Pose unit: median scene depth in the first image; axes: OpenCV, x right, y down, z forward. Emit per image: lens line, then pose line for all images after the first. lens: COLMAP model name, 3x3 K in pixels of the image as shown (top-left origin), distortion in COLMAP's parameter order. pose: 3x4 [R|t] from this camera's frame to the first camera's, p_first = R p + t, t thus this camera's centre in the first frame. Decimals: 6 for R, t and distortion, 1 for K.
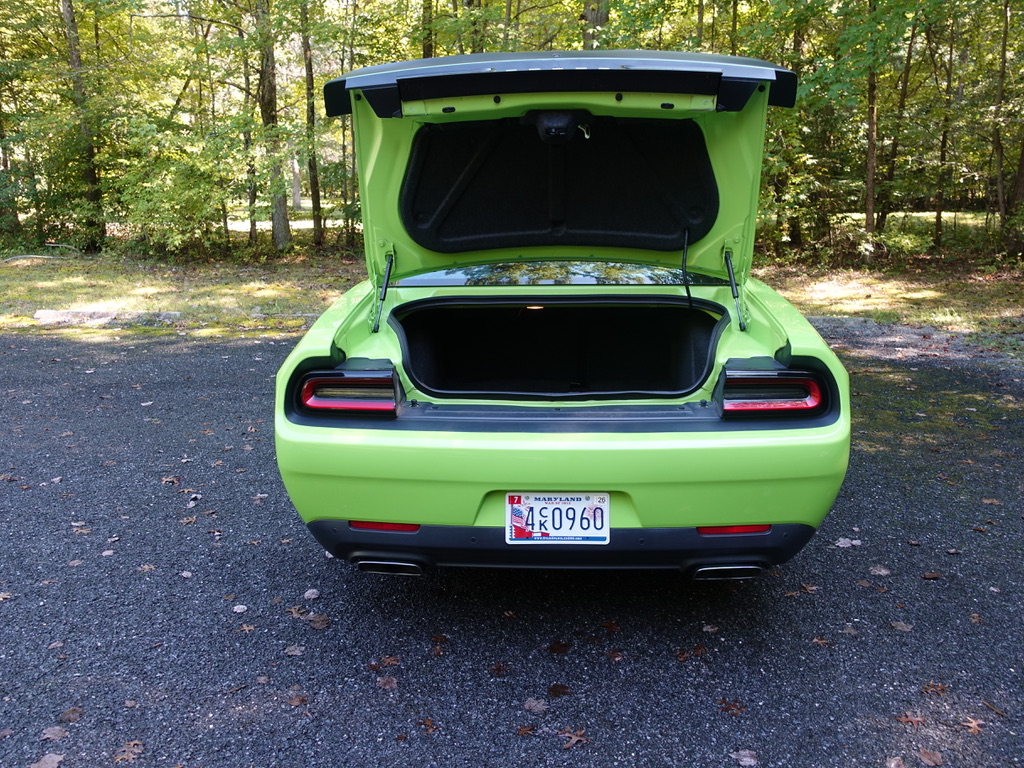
lens RADIAL K [[782.1, 0, 511.7], [0, 782.1, 378.9], [0, 0, 1]] dist [0.001493, -0.005825]
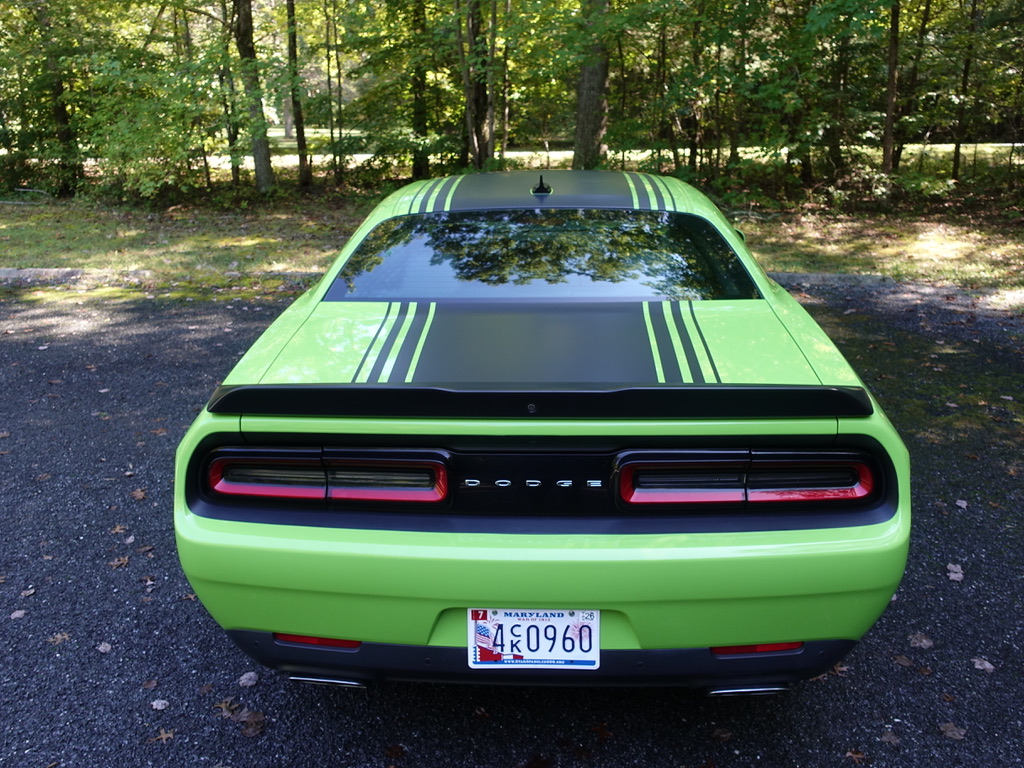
lens RADIAL K [[782.1, 0, 511.5], [0, 782.1, 380.9], [0, 0, 1]] dist [0.001493, -0.005825]
pose [[0.999989, -0.004480, -0.001443, 0.035266], [0.004592, 0.995934, 0.089969, -0.137692], [0.001034, -0.089975, 0.995944, 0.217403]]
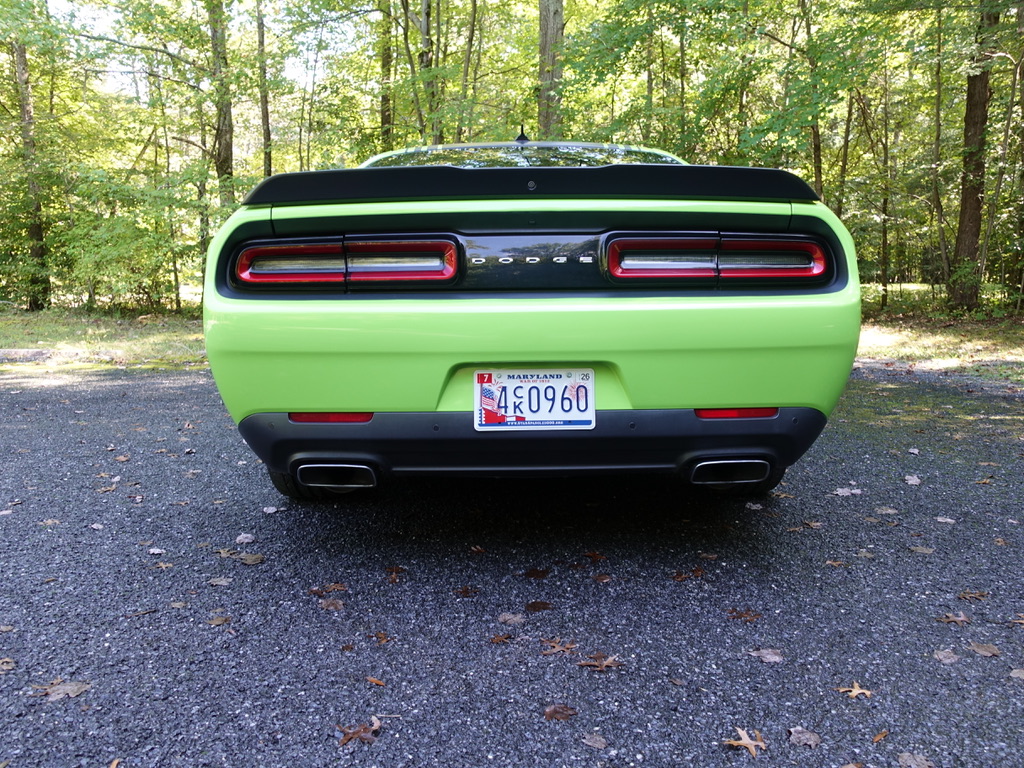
lens RADIAL K [[782.1, 0, 512.0], [0, 782.1, 382.0], [0, 0, 1]] dist [0.001493, -0.005825]
pose [[0.998444, -0.004020, 0.055626, -0.012656], [0.010025, 0.994089, -0.108105, 0.230169], [-0.054863, 0.108494, 0.992582, 0.133927]]
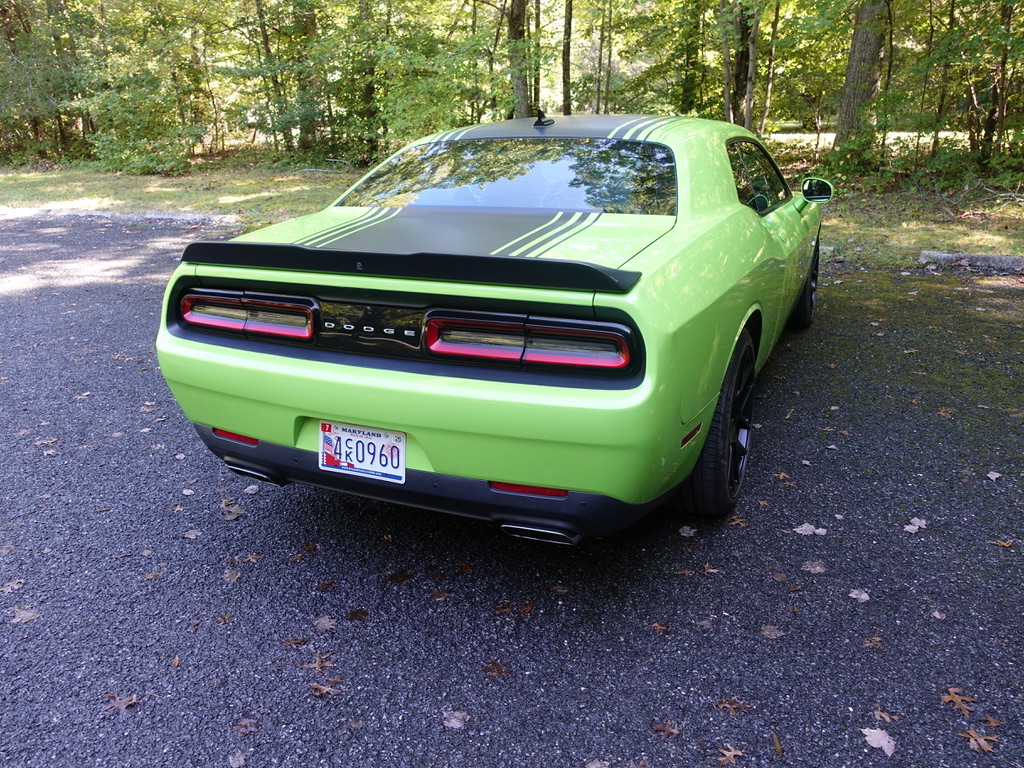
lens RADIAL K [[782.1, 0, 516.9], [0, 782.1, 380.5], [0, 0, 1]] dist [0.001493, -0.005825]
pose [[0.931083, 0.106749, -0.348838, 0.536189], [-0.069991, 0.990737, 0.116367, -0.039455], [0.358029, -0.083932, 0.929930, 0.131012]]
